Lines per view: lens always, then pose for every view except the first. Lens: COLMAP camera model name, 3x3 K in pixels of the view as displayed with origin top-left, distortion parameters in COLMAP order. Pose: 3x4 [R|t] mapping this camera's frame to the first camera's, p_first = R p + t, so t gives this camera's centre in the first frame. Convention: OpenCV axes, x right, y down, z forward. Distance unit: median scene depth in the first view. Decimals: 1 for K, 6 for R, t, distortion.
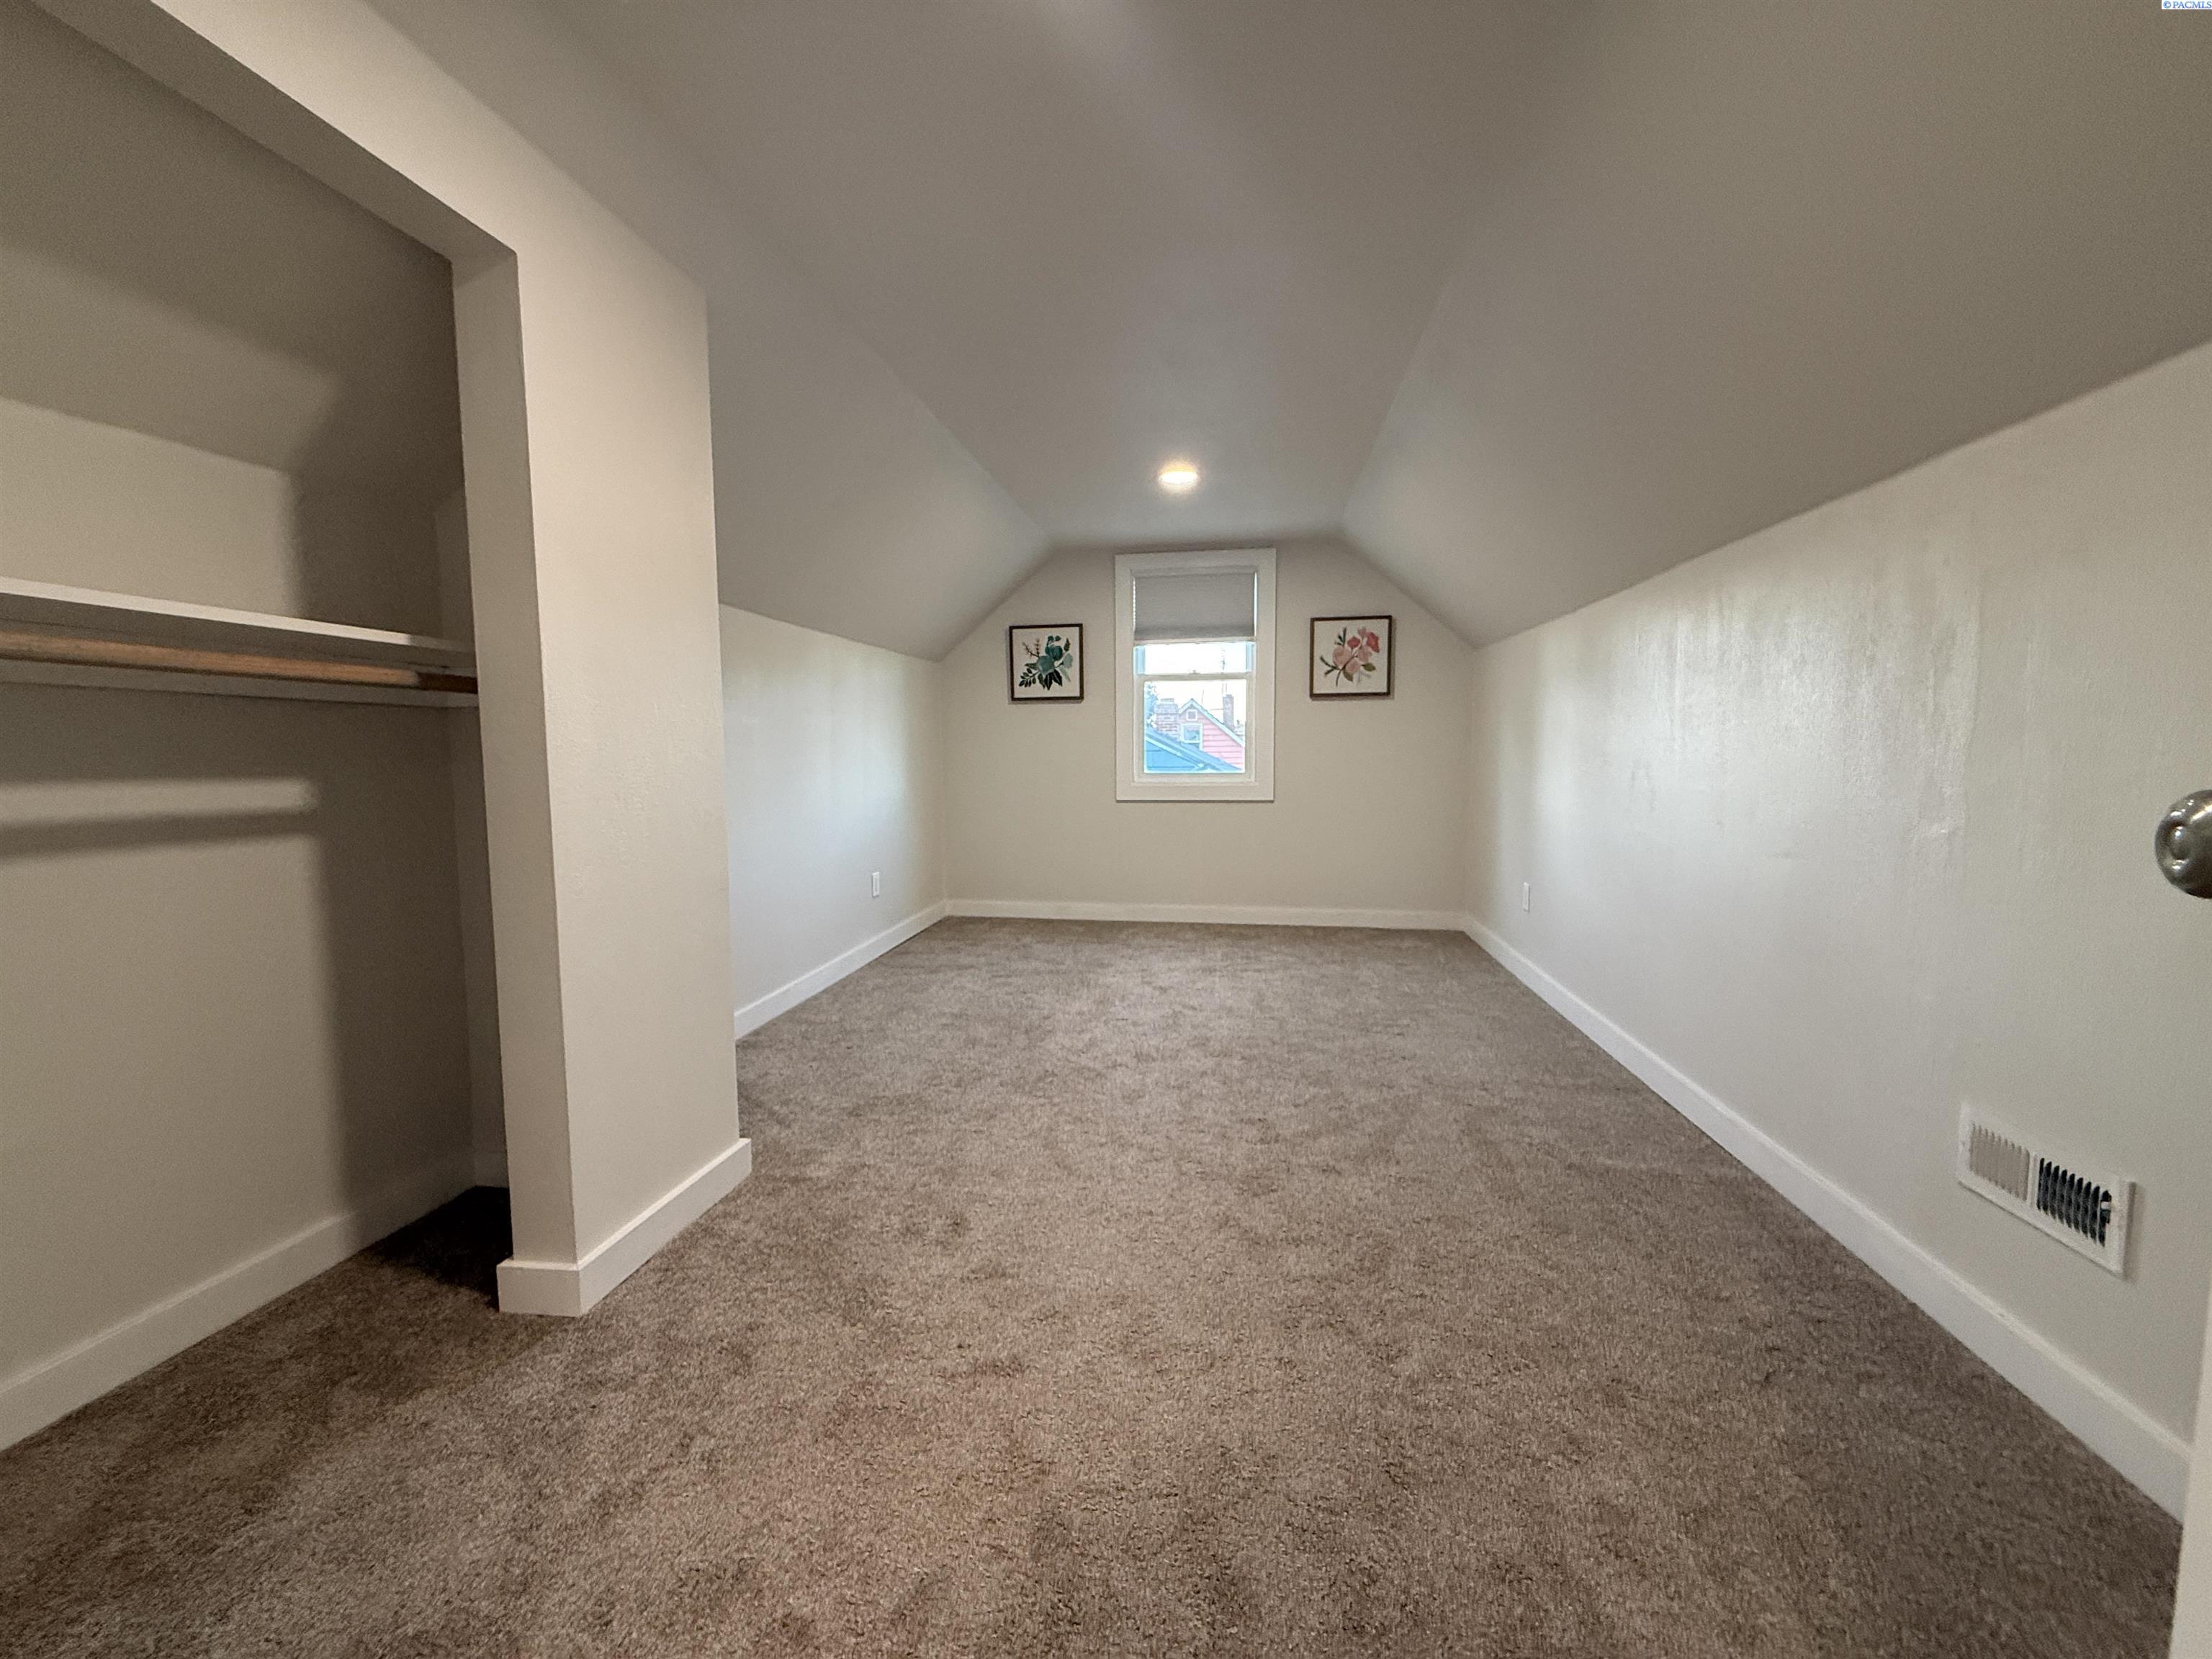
lens RADIAL K [[924.3, 0, 1106.0], [0, 924.3, 829.5], [0, 0, 1]] dist [0.028418, -0.000205]
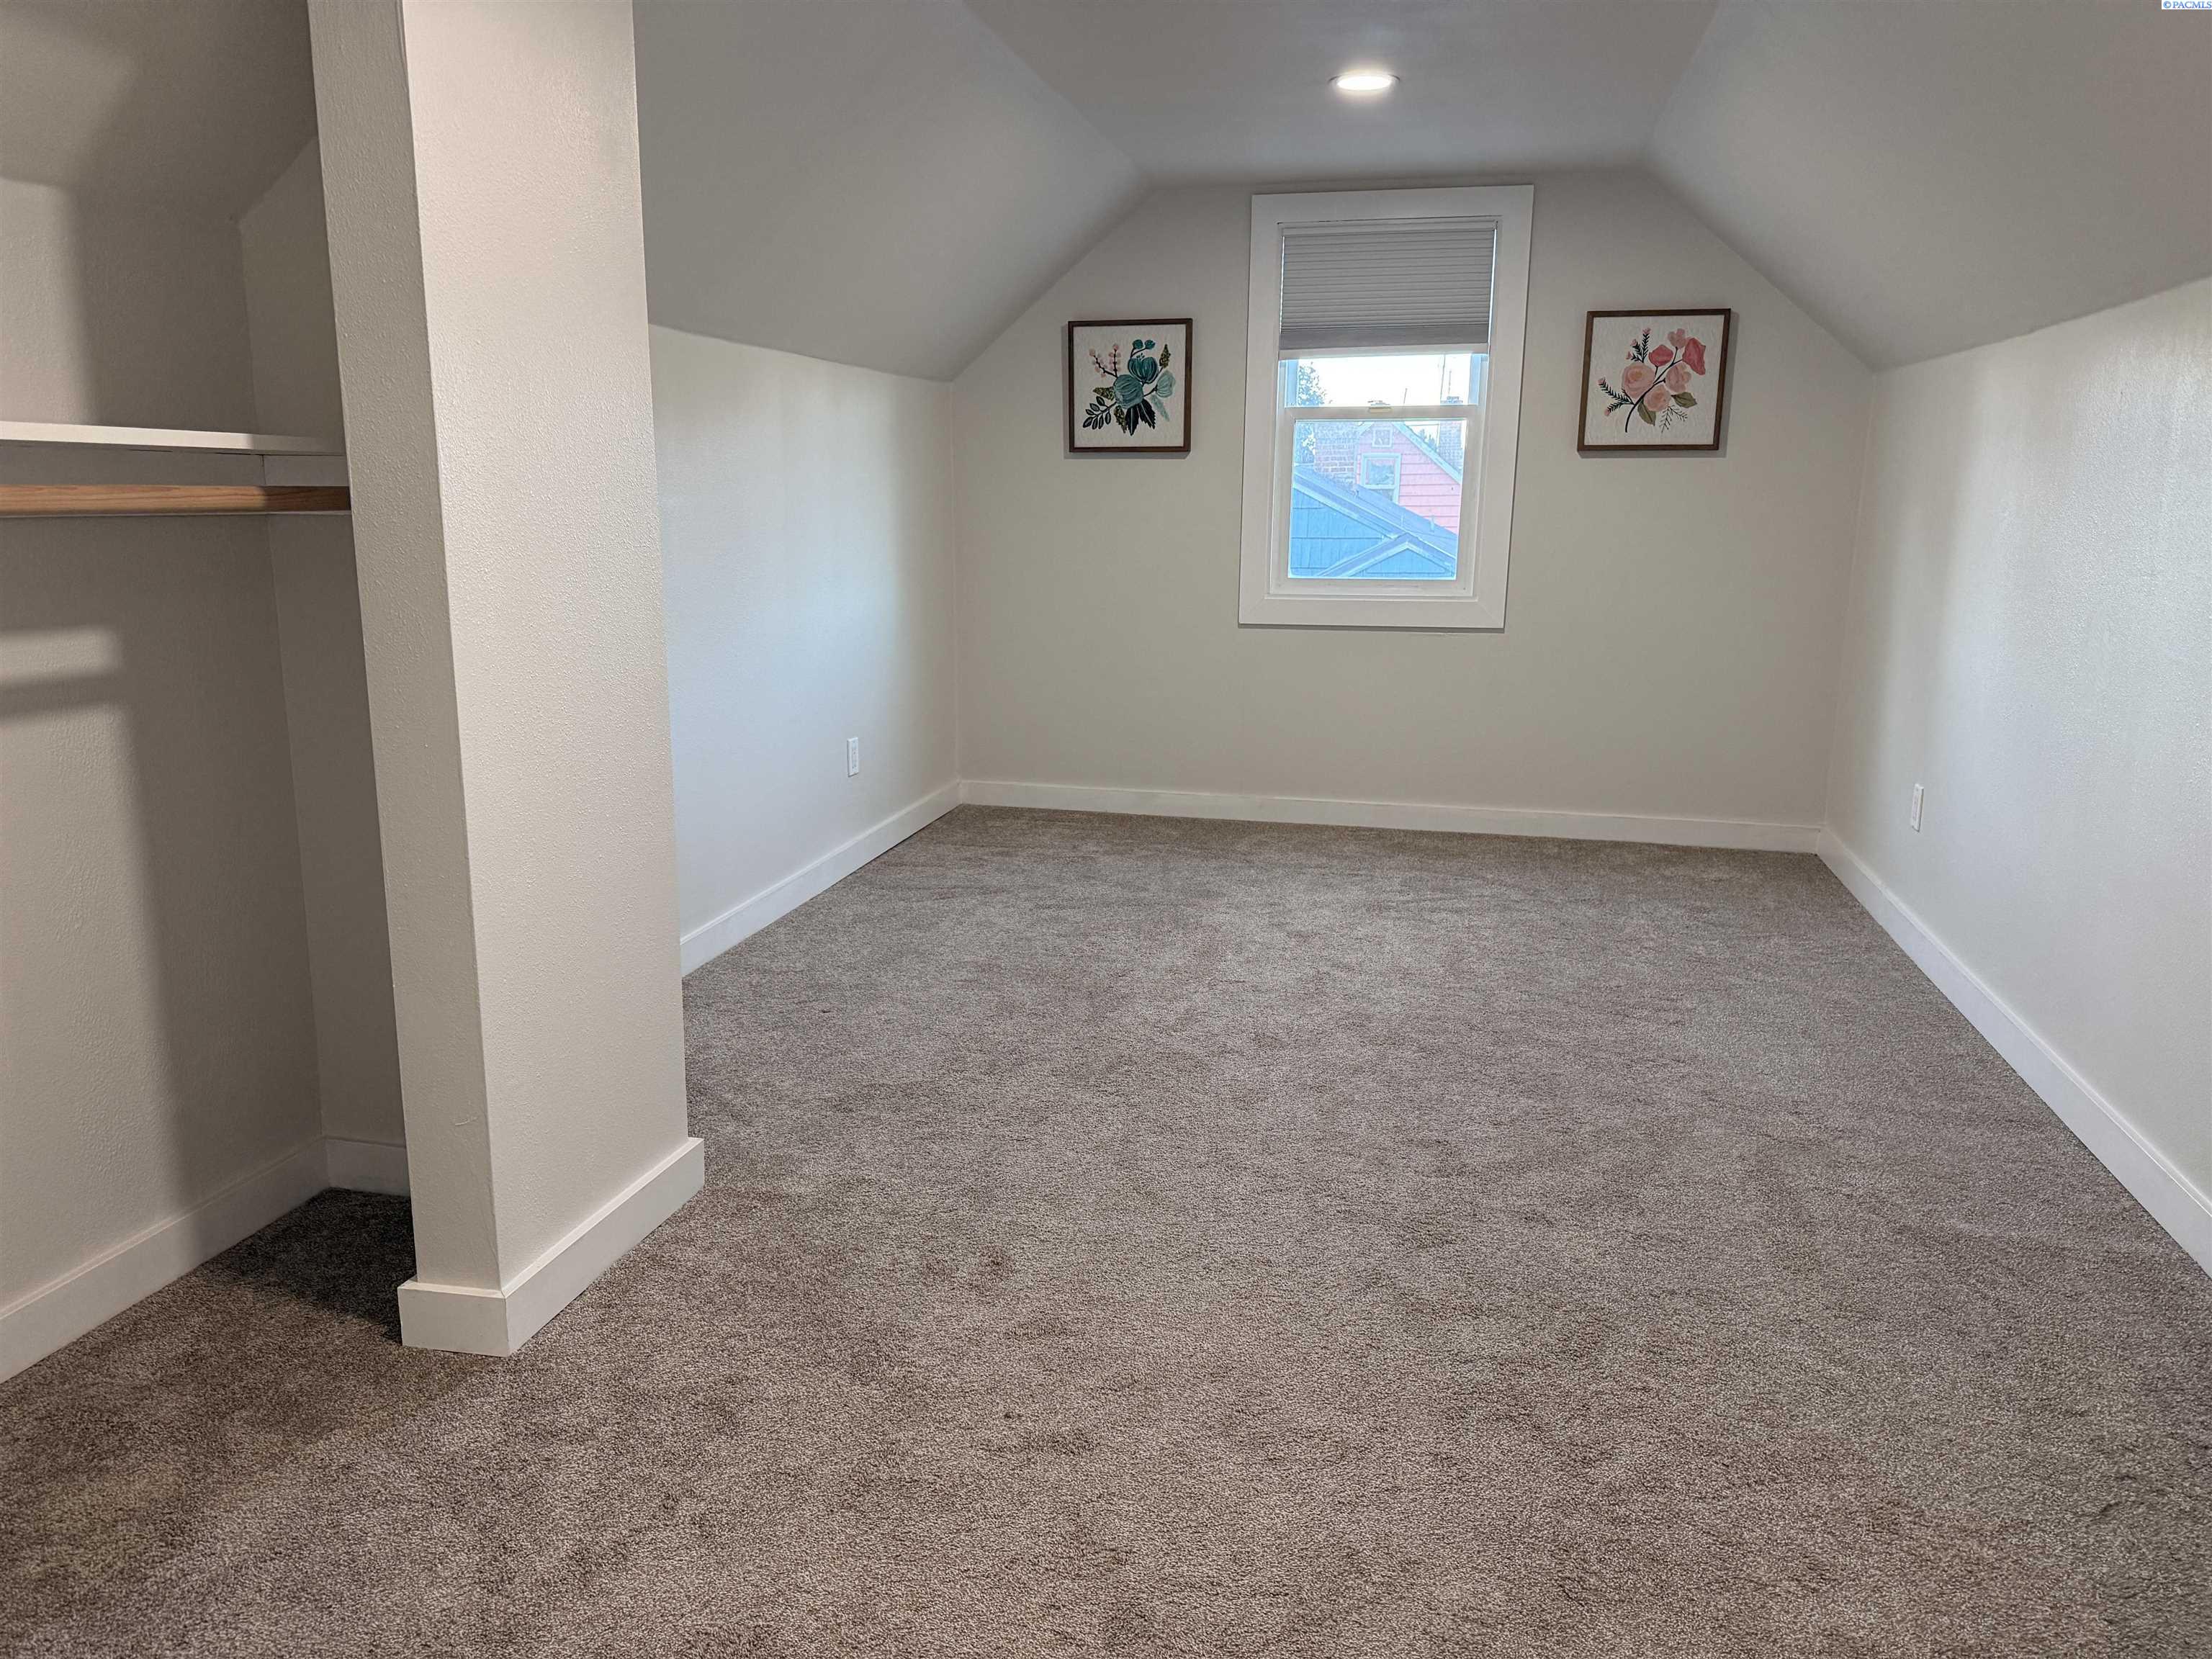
lens RADIAL K [[1663.6, 0, 1106.0], [0, 1663.6, 829.5], [0, 0, 1]] dist [0.148955, -0.137239]
pose [[0.997420, 0.027599, -0.066269, 0.000378], [-0.019128, 0.991945, 0.125214, -0.069678], [0.069191, -0.123623, 0.989914, -0.228101]]
